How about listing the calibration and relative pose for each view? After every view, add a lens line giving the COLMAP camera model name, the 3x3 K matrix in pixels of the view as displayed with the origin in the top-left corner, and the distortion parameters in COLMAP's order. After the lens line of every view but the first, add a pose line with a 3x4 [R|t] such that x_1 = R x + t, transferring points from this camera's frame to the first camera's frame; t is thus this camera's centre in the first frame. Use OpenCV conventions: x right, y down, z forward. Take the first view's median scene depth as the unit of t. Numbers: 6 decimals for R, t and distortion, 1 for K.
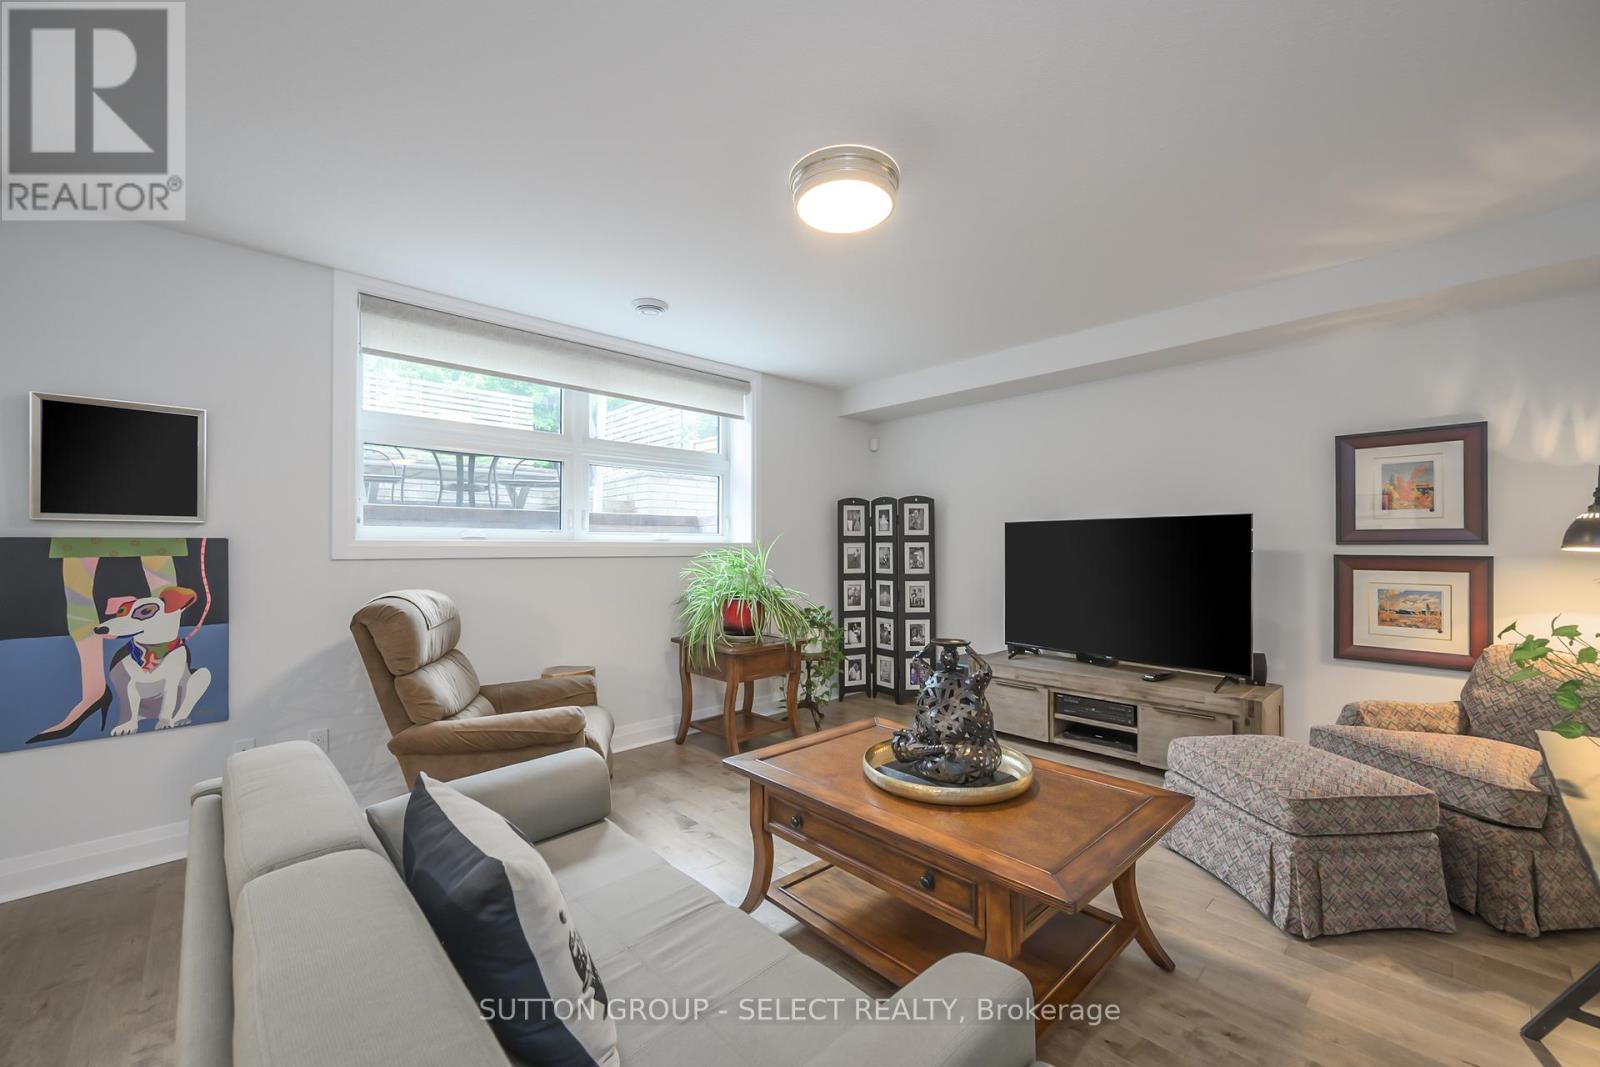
lens RADIAL K [[641.0, 0, 810.6], [0, 641.0, 540.2], [0, 0, 1]] dist [-0.001249, -0.000032]
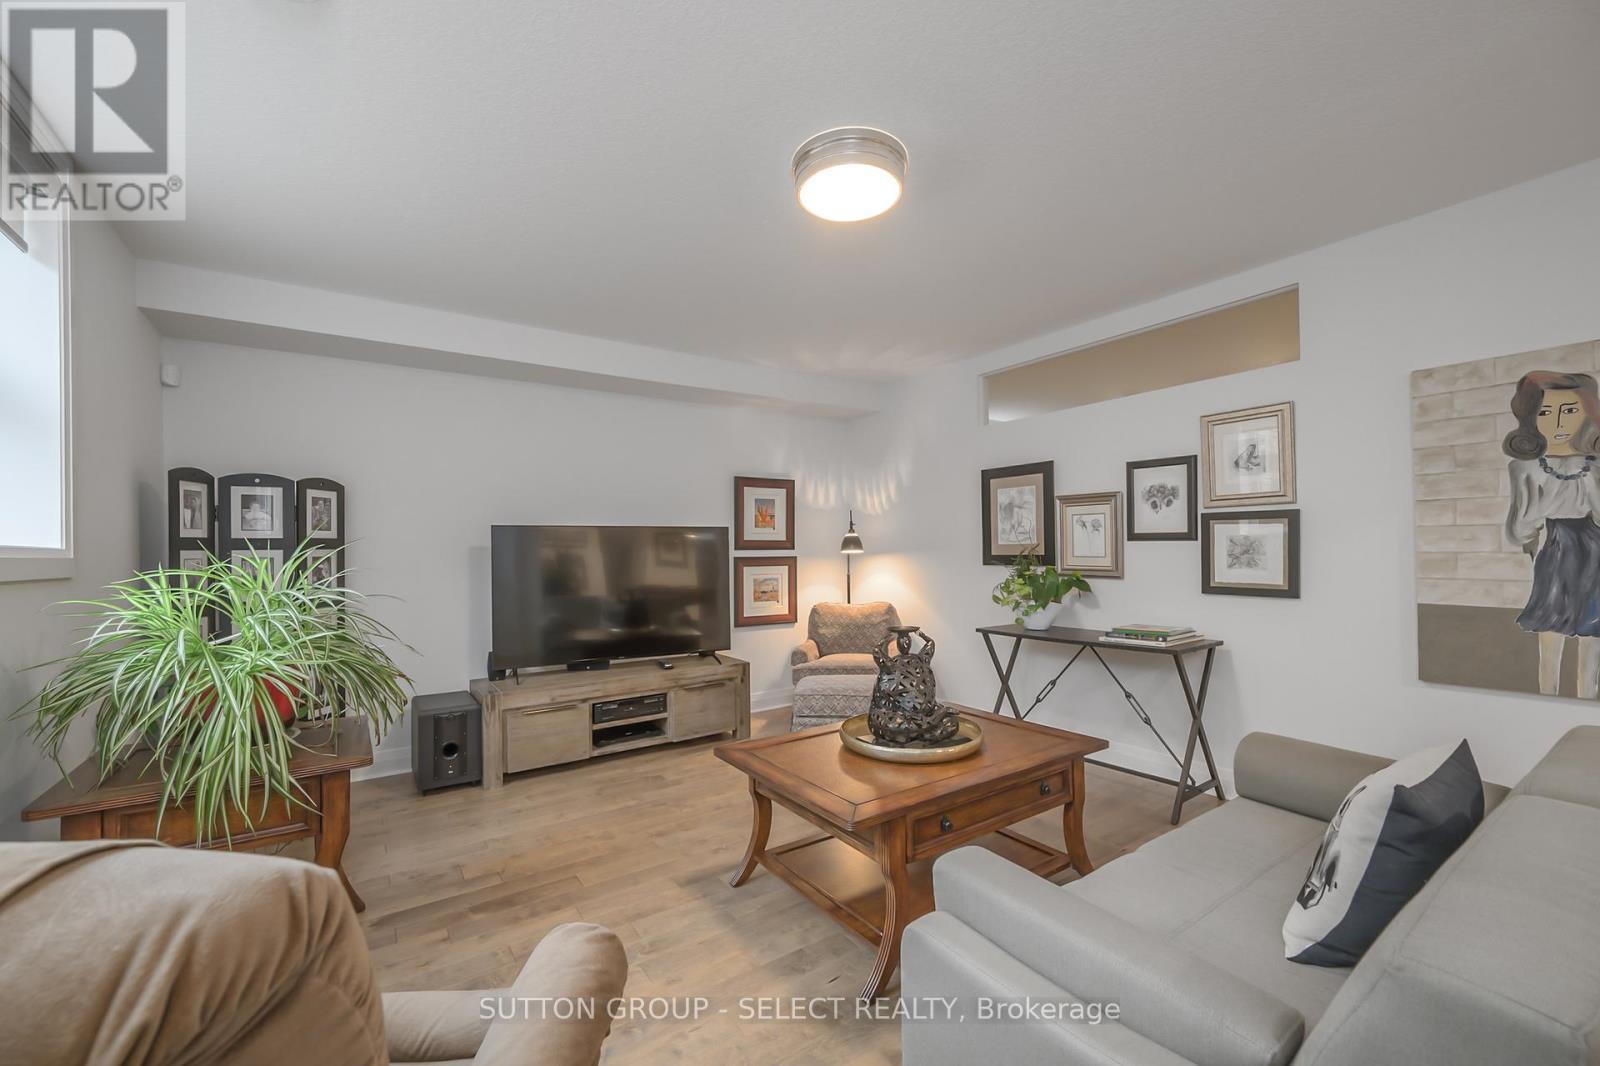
lens RADIAL K [[641.0, 0, 807.2], [0, 641.0, 542.8], [0, 0, 1]] dist [-0.001249, -0.000032]
pose [[0.160427, 0.009949, 0.986998, -0.616404], [0.001001, 0.999947, -0.010242, 0.005810], [-0.987047, 0.002631, 0.160408, 0.618290]]
